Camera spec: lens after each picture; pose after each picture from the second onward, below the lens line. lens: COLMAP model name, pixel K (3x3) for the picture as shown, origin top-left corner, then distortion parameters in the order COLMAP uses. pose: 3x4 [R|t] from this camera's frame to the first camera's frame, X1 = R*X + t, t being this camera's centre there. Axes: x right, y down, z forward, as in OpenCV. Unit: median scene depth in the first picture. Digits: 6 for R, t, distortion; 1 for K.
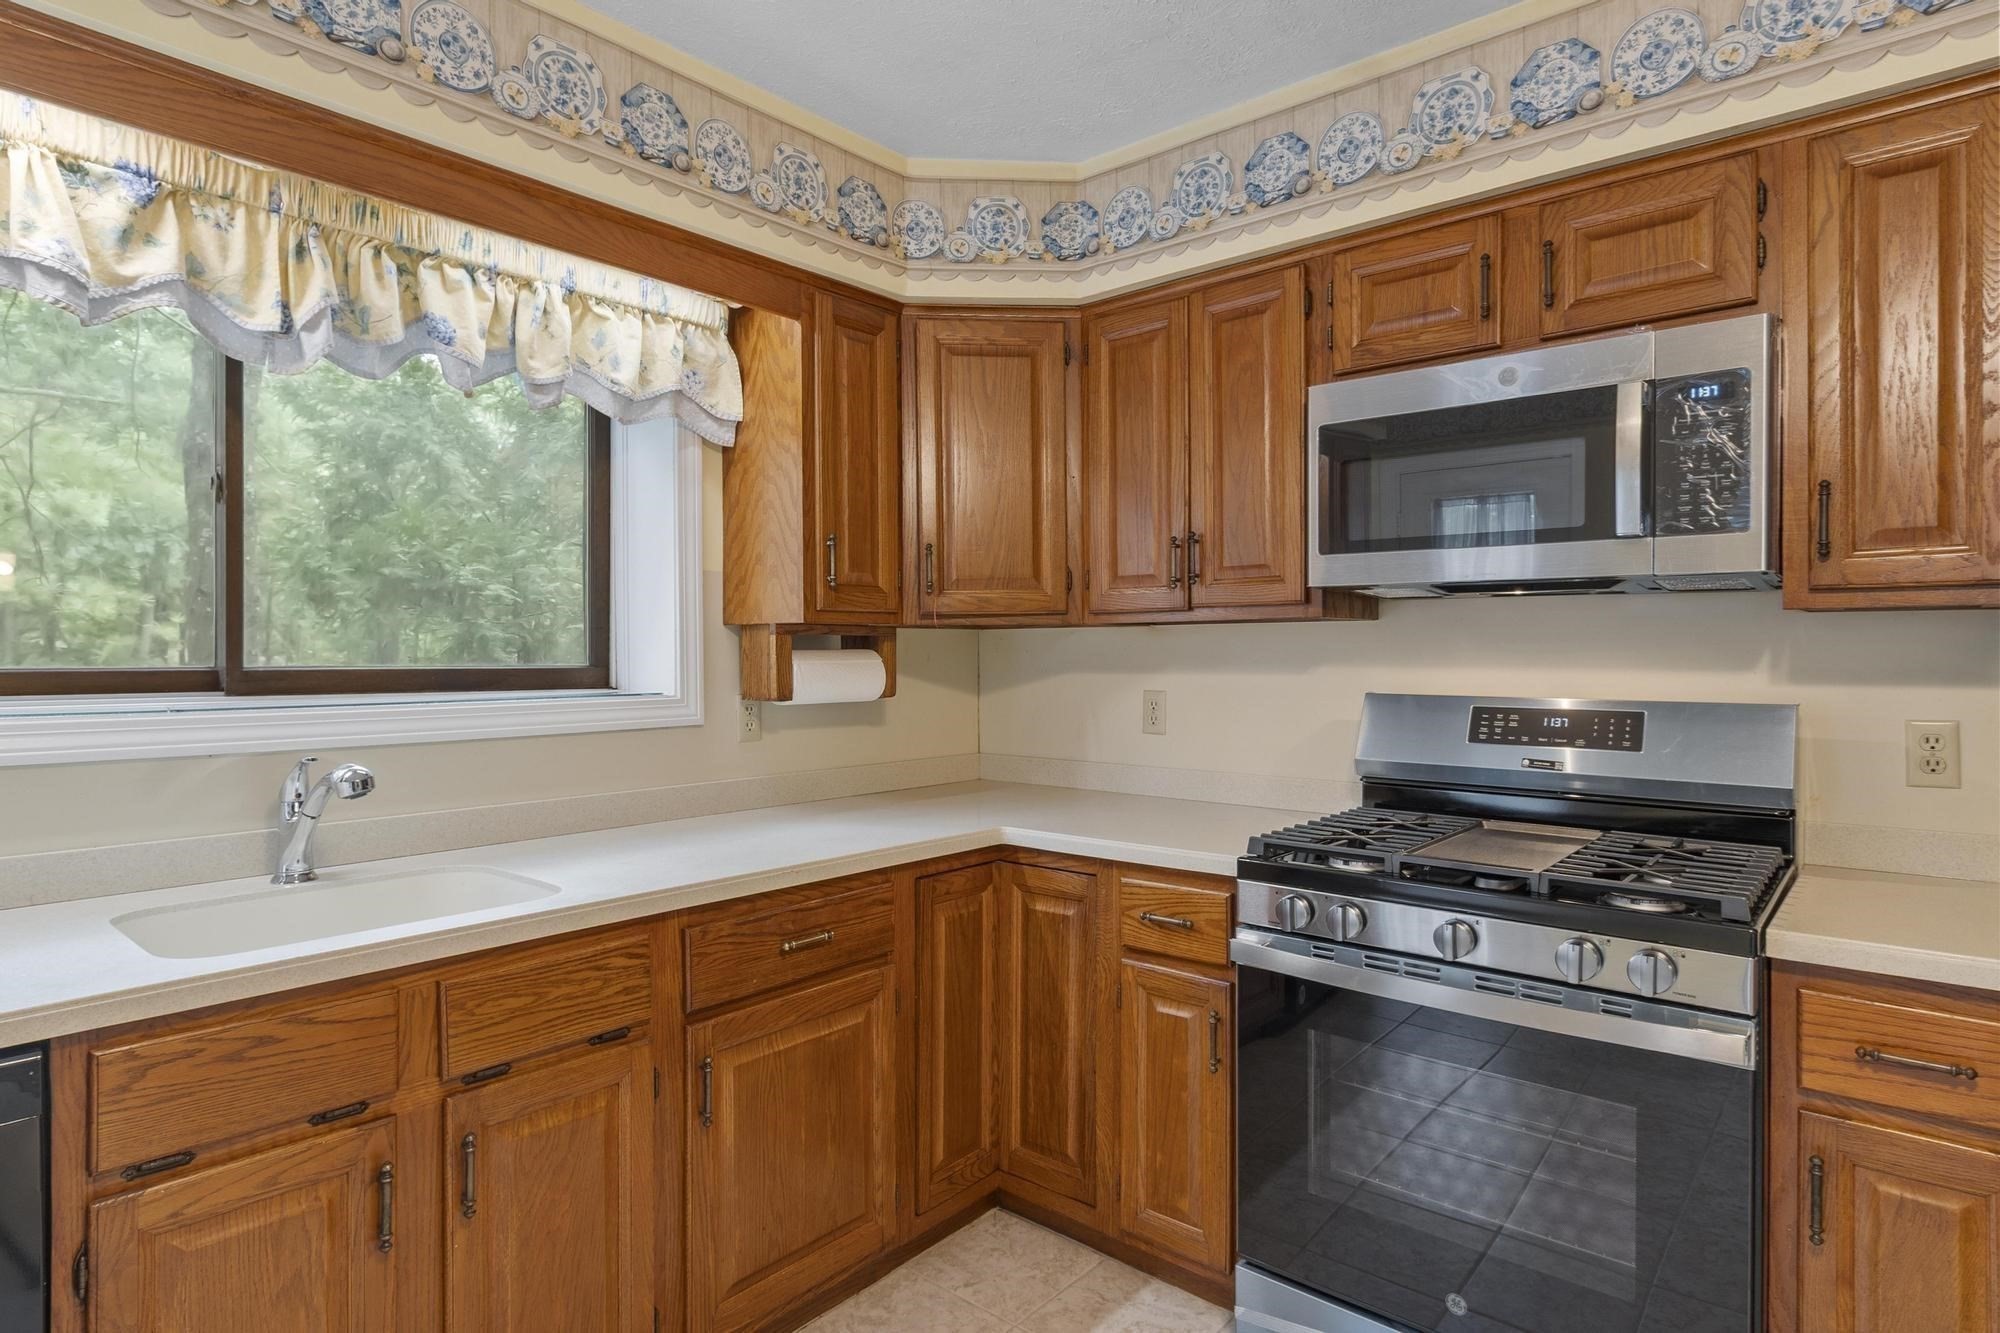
lens RADIAL K [[1081.1, 0, 988.5], [0, 1081.1, 661.4], [0, 0, 1]] dist [0.001260, -0.003073]
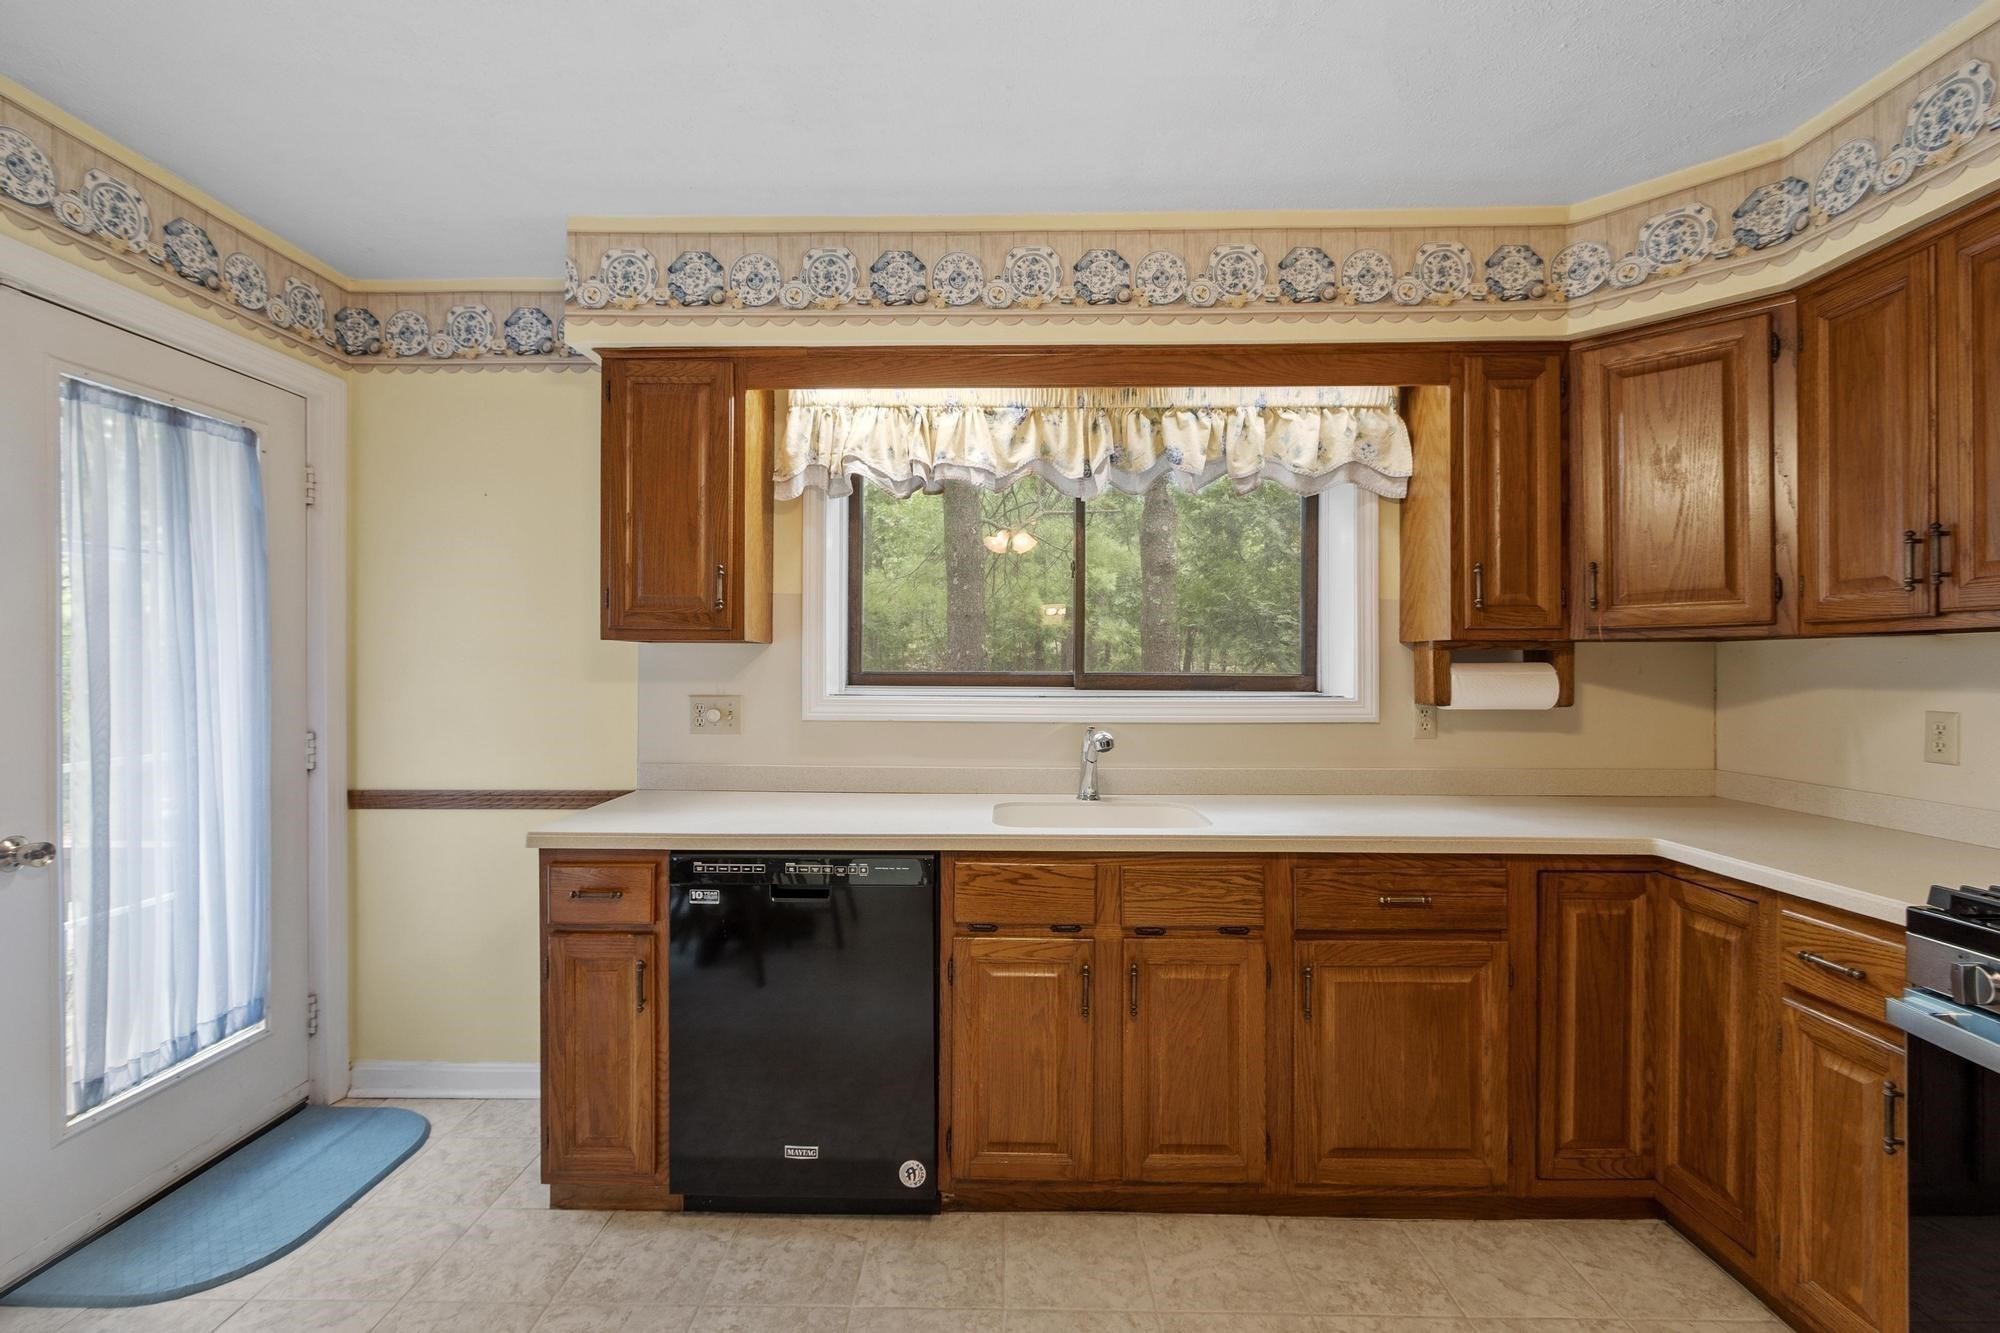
lens RADIAL K [[895.5, 0, 1000.0], [0, 895.5, 666.5], [0, 0, 1]] dist [0.000626, -0.000566]
pose [[0.638515, 0.004134, -0.769598, 0.282140], [-0.008403, 0.999963, -0.001600, -0.000973], [0.769564, 0.007489, 0.638526, -0.004834]]
